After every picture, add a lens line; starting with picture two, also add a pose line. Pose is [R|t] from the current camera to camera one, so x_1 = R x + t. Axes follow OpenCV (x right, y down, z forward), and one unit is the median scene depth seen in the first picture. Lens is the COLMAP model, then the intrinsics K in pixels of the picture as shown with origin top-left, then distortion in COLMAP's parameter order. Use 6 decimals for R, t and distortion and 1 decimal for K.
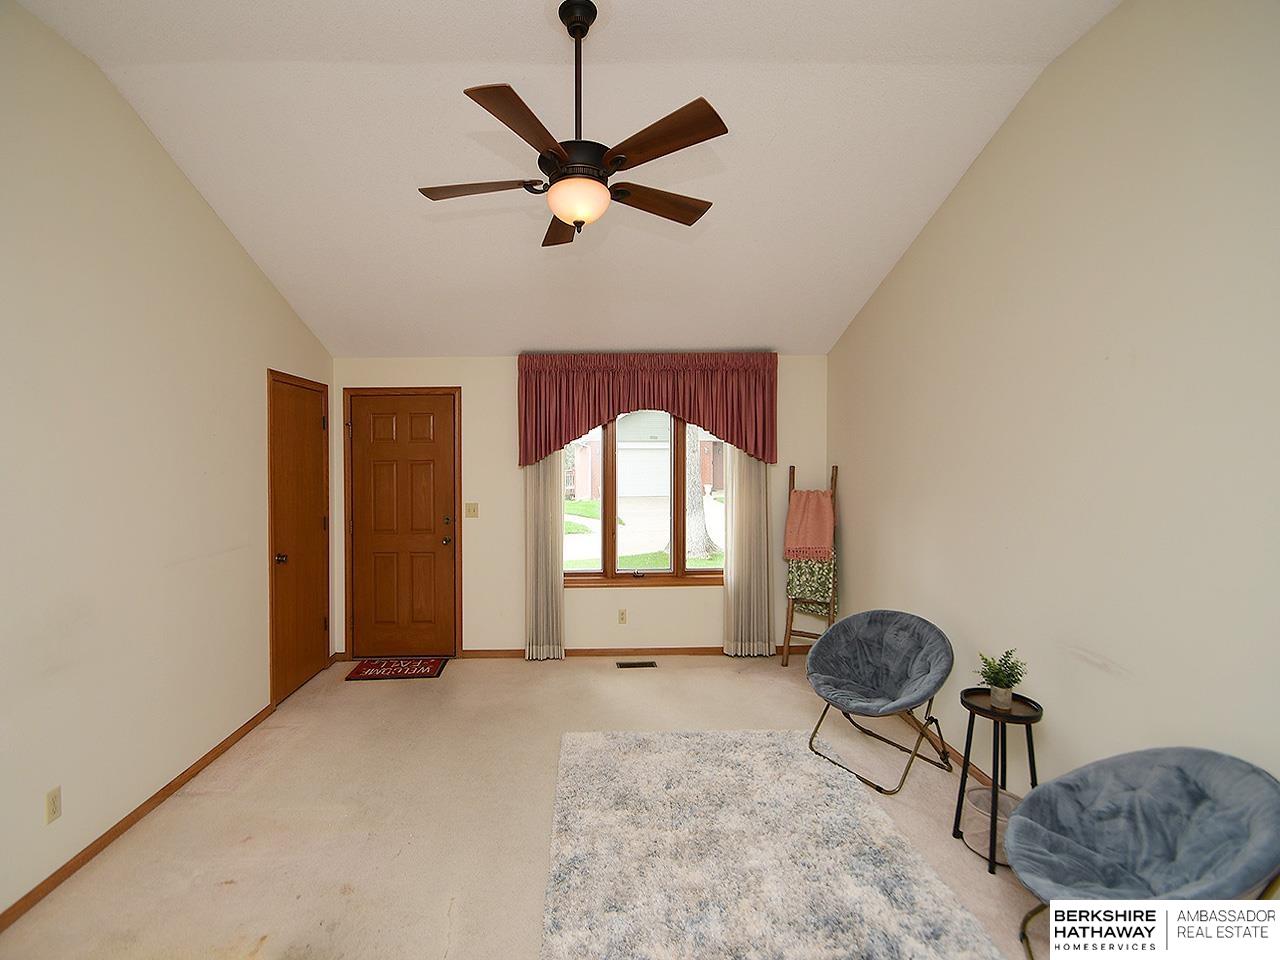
lens RADIAL K [[566.3, 0, 630.0], [0, 566.3, 472.4], [0, 0, 1]] dist [-0.014843, -0.006178]
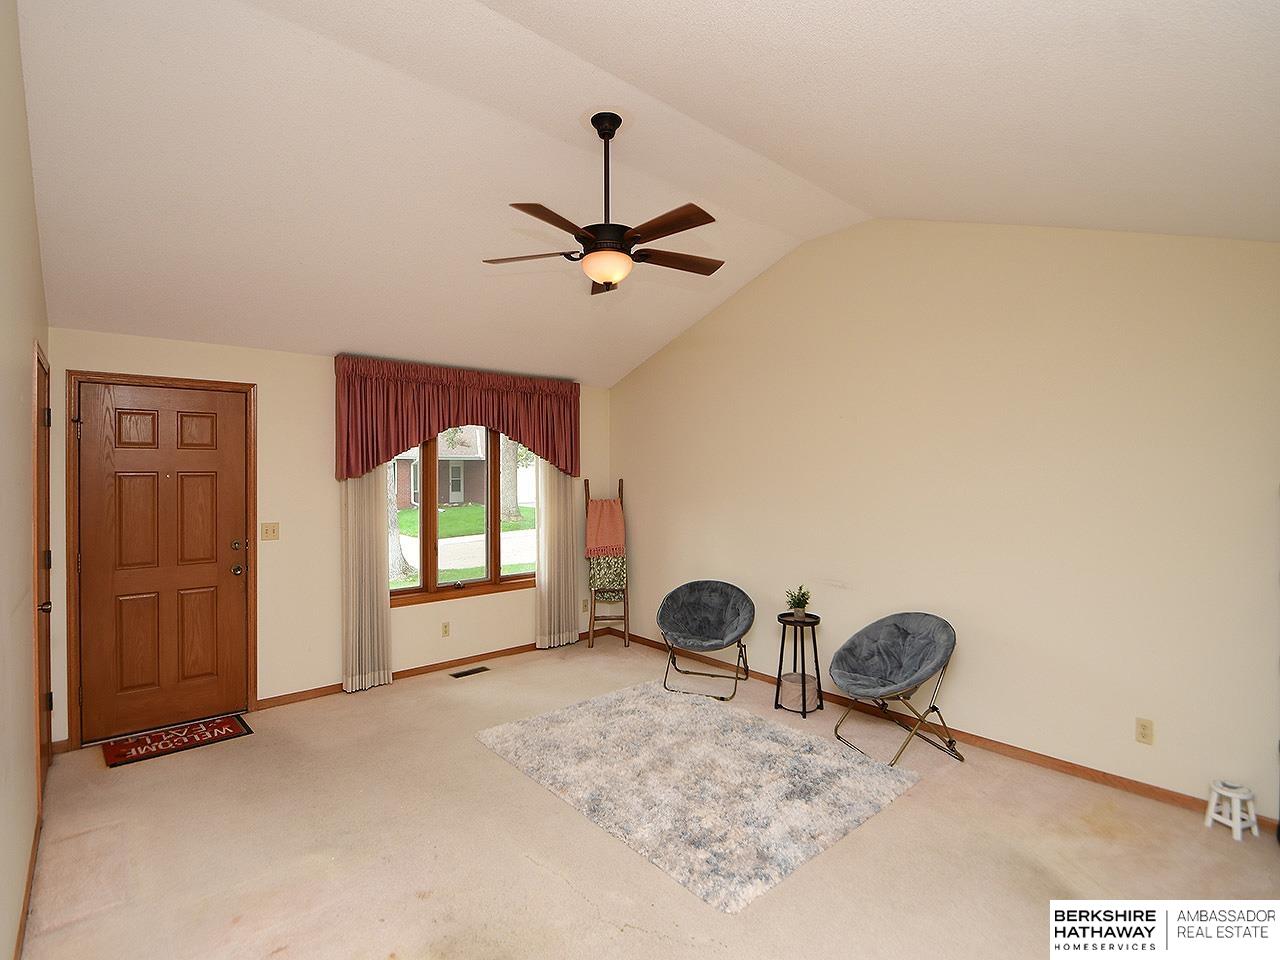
lens RADIAL K [[607.9, 0, 639.6], [0, 607.9, 474.3], [0, 0, 1]] dist [-0.020614, -0.005125]
pose [[0.766959, 0.005292, 0.641675, -0.458080], [0.010793, 0.999718, -0.021146, 0.006506], [-0.641606, 0.023144, 0.766685, -0.051444]]
